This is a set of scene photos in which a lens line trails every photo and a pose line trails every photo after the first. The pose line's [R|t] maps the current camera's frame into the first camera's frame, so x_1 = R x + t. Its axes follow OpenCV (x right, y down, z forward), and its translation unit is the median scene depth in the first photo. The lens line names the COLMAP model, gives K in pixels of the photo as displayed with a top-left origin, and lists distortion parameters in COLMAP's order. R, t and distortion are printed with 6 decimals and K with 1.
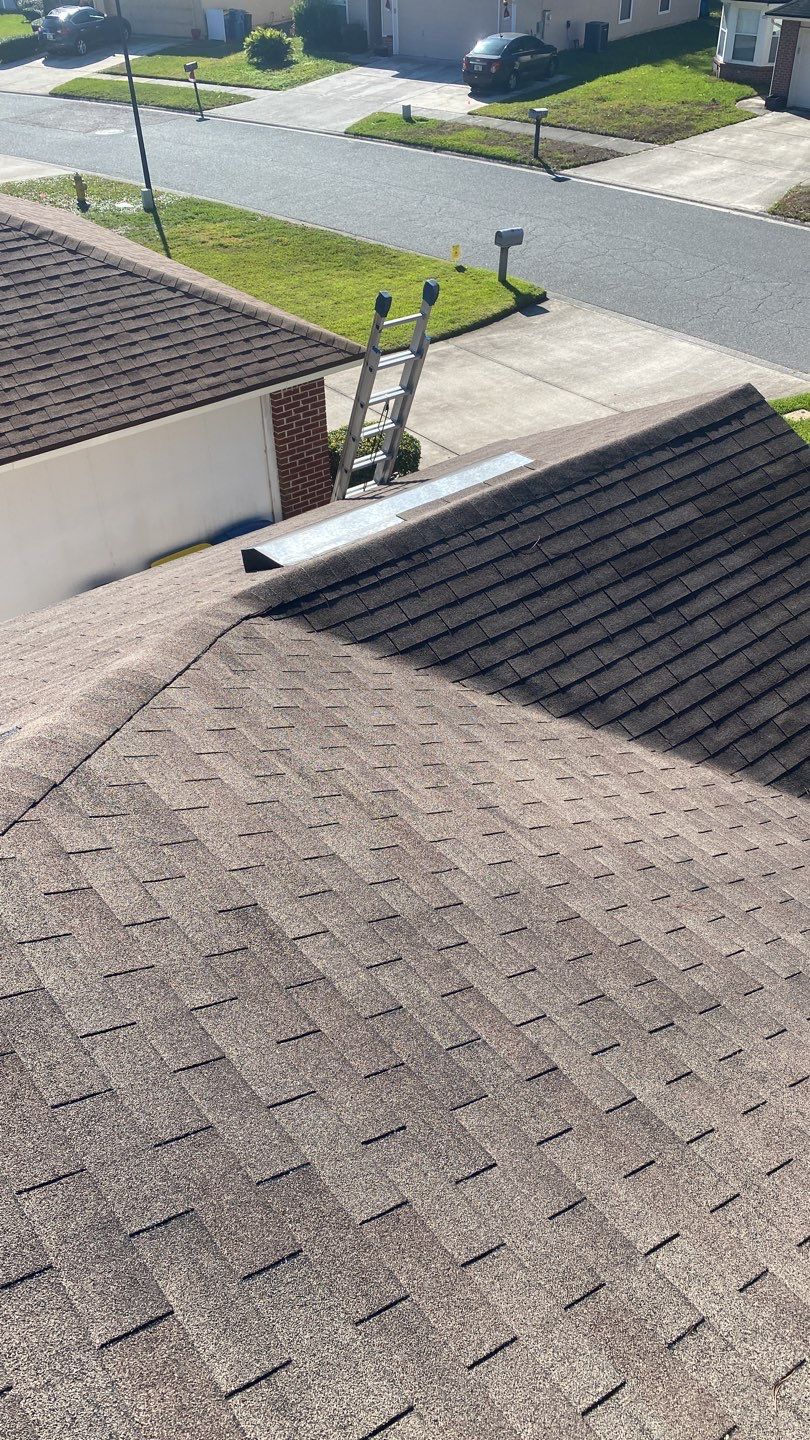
lens RADIAL K [[1150.0, 0, 405.0], [0, 1150.0, 720.0], [0, 0, 1]] dist [0.027377, -0.005226]
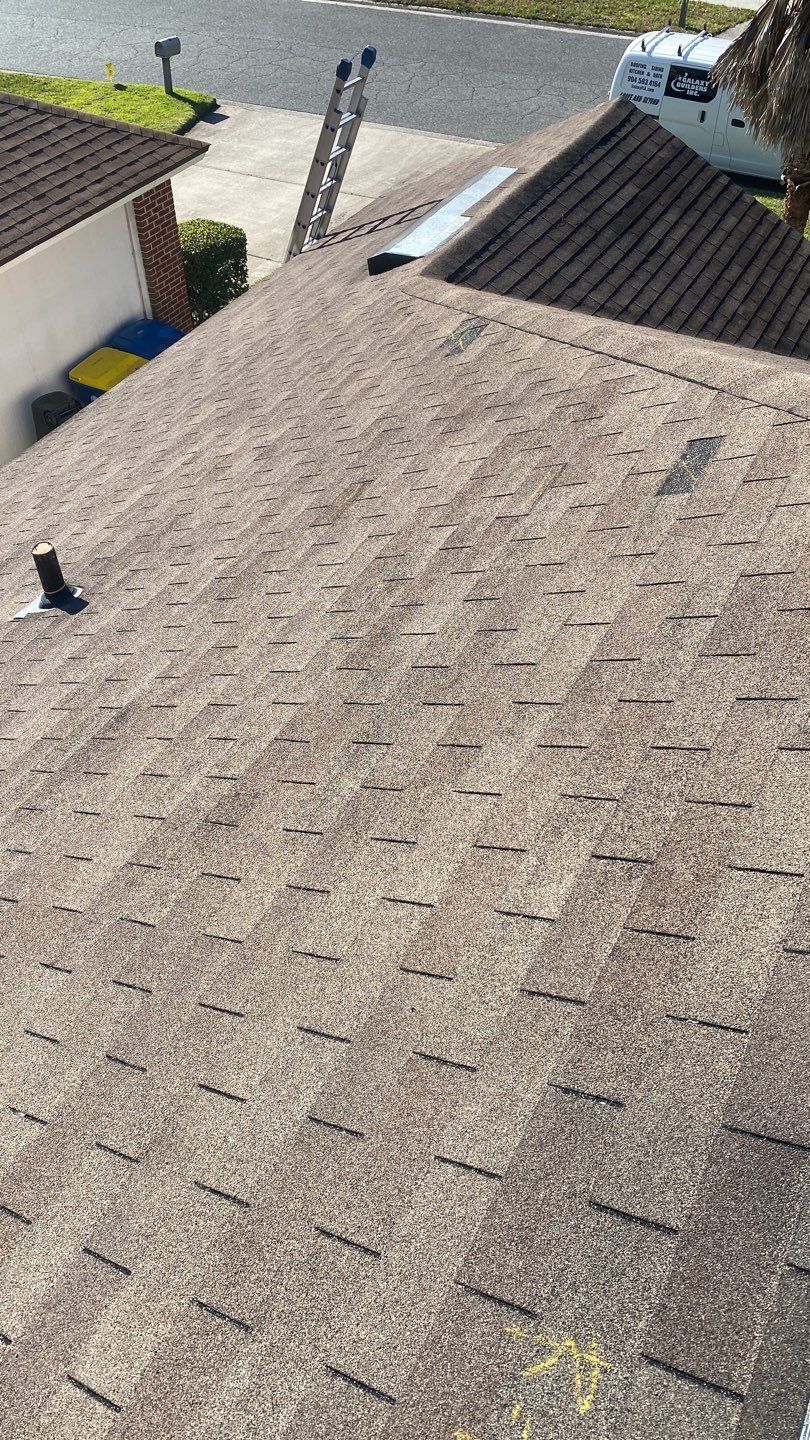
lens RADIAL K [[1193.7, 0, 405.0], [0, 1193.7, 720.0], [0, 0, 1]] dist [-0.089625, 0.168306]
pose [[0.914810, -0.279647, 0.291410, -0.377586], [0.245438, 0.957929, 0.148770, 0.098040], [-0.320753, -0.064573, 0.944959, -0.189719]]
